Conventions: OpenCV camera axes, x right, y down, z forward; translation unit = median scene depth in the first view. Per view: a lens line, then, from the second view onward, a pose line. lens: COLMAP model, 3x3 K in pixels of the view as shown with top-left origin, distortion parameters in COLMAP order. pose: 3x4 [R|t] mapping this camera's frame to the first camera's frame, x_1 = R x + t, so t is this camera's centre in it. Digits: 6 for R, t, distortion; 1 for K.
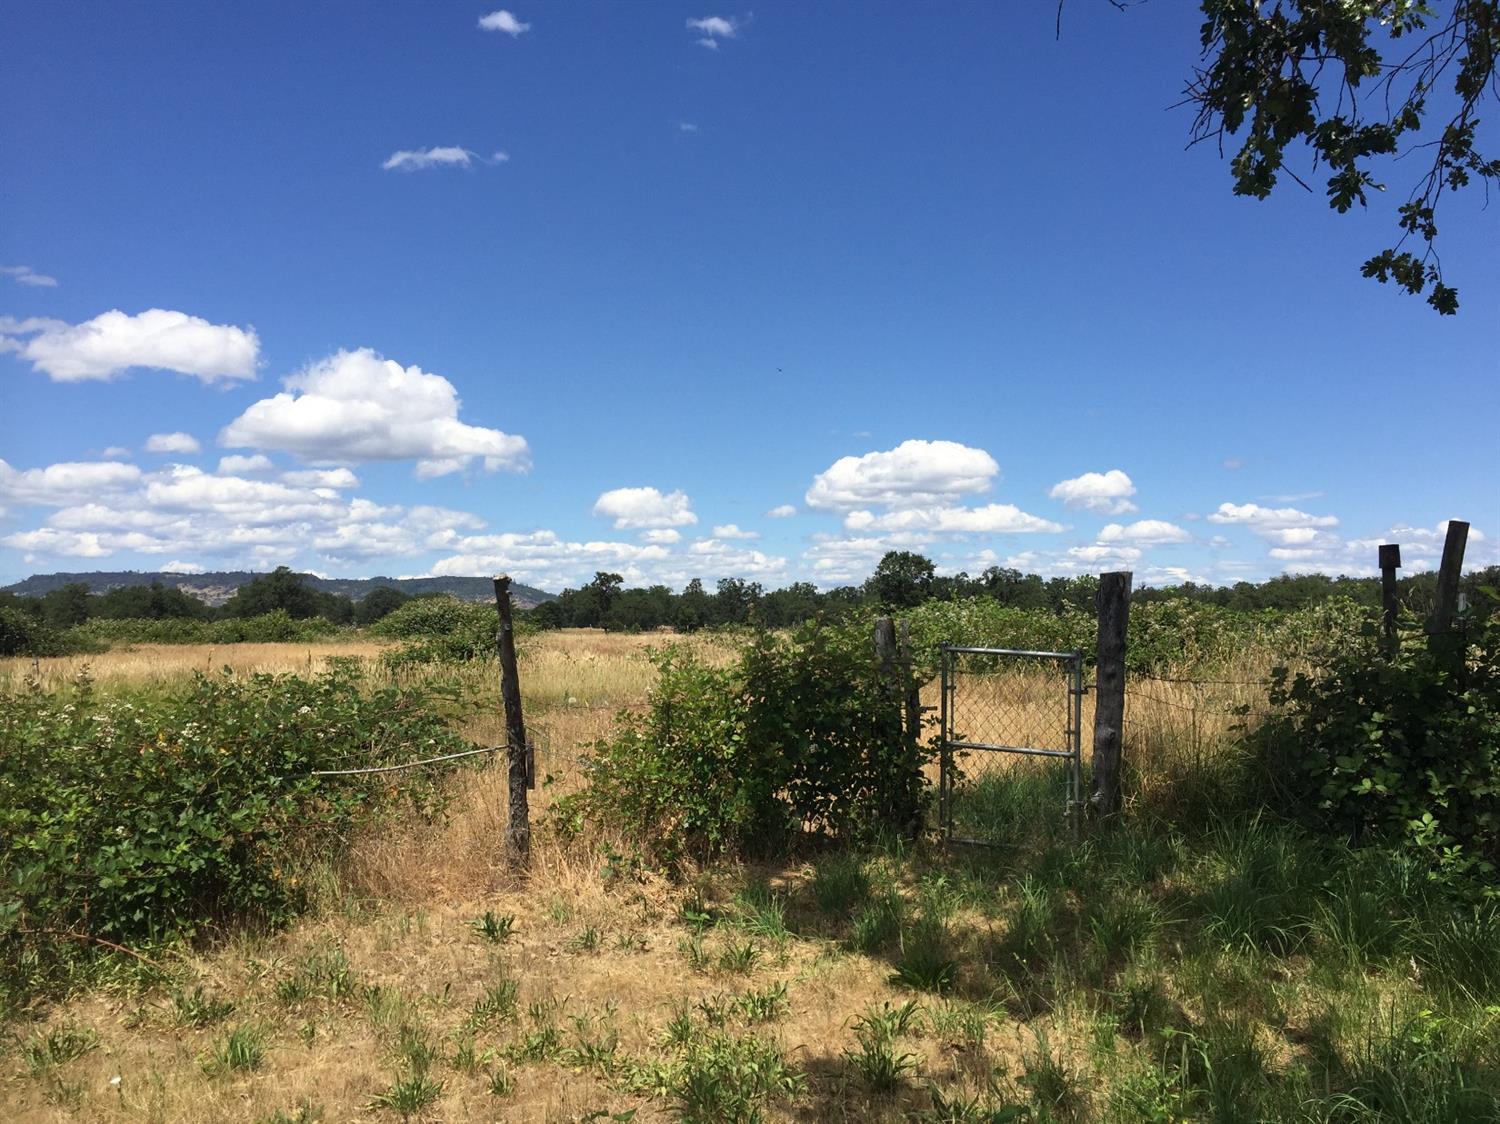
lens RADIAL K [[1226.3, 0, 756.7], [0, 1226.3, 541.8], [0, 0, 1]] dist [0.007435, 0.002611]
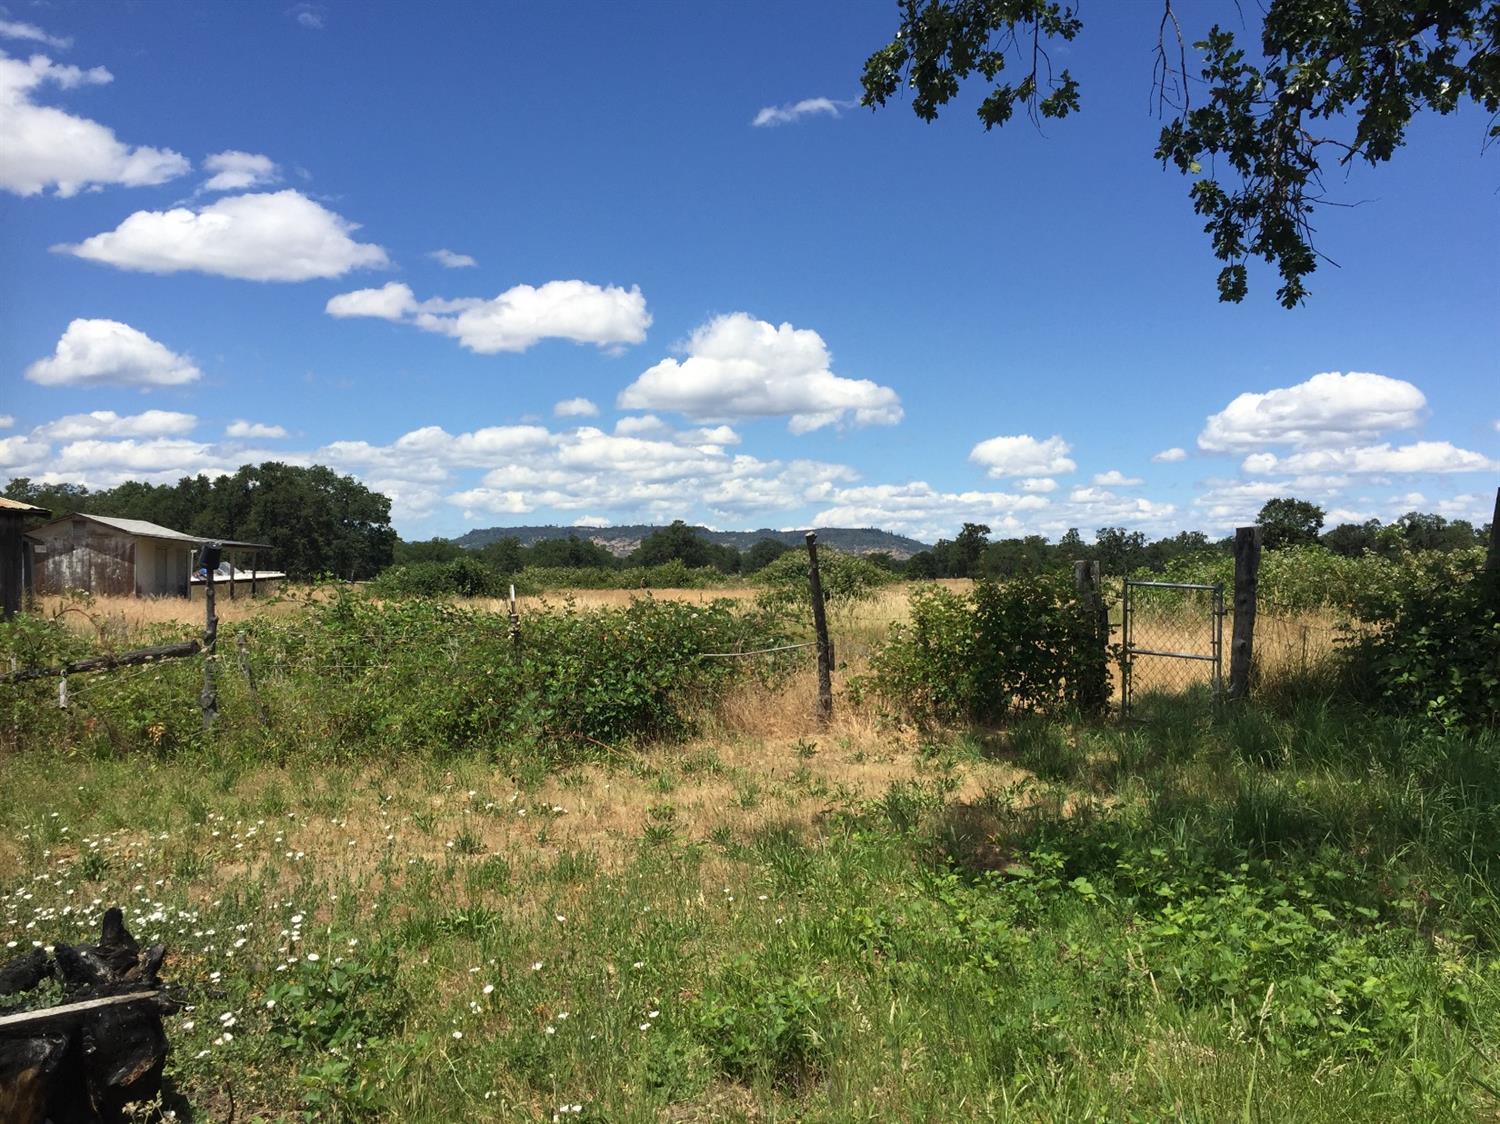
lens RADIAL K [[1304.5, 0, 750.0], [0, 1304.5, 562.0], [0, 0, 1]] dist [0.096899, -0.140507]
pose [[0.952025, -0.000087, -0.306021, 0.024897], [0.017095, 0.998454, 0.052897, -0.002677], [0.305543, -0.055590, 0.950554, -0.066096]]
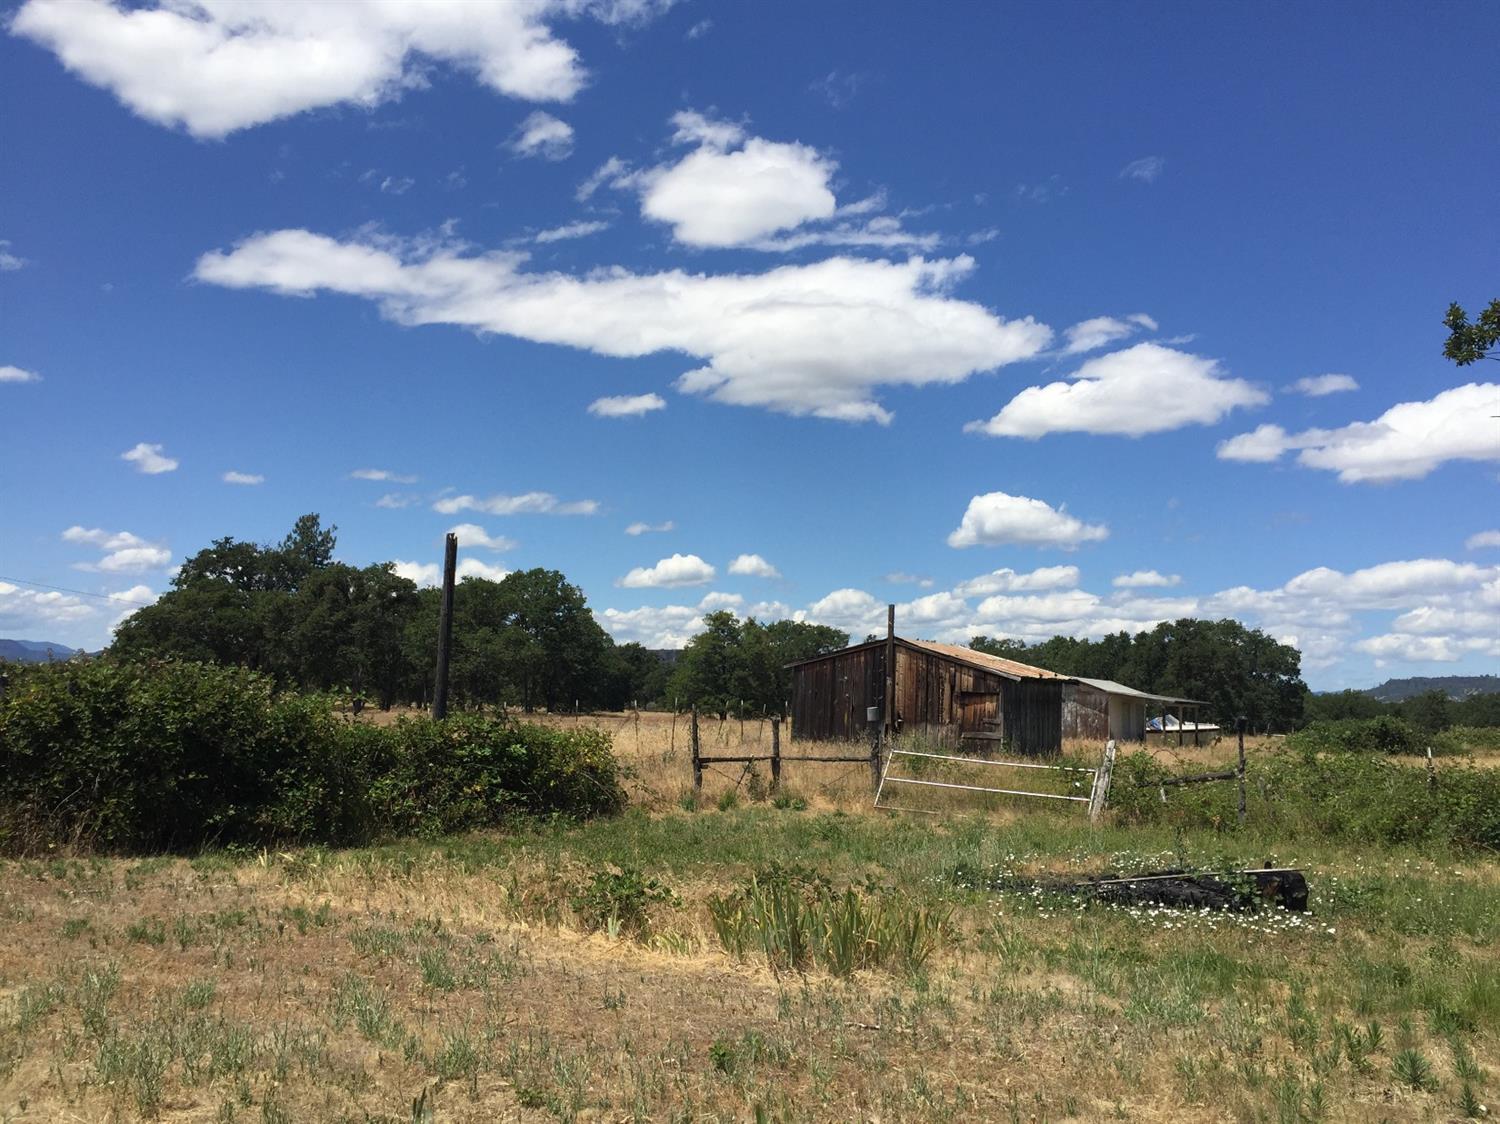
lens RADIAL K [[1279.6, 0, 753.7], [0, 1279.6, 561.2], [0, 0, 1]] dist [0.093982, -0.129237]
pose [[0.562609, -0.075544, -0.823264, 0.098450], [0.022918, 0.996859, -0.075811, -0.013923], [0.826405, 0.023785, 0.562573, -0.198239]]
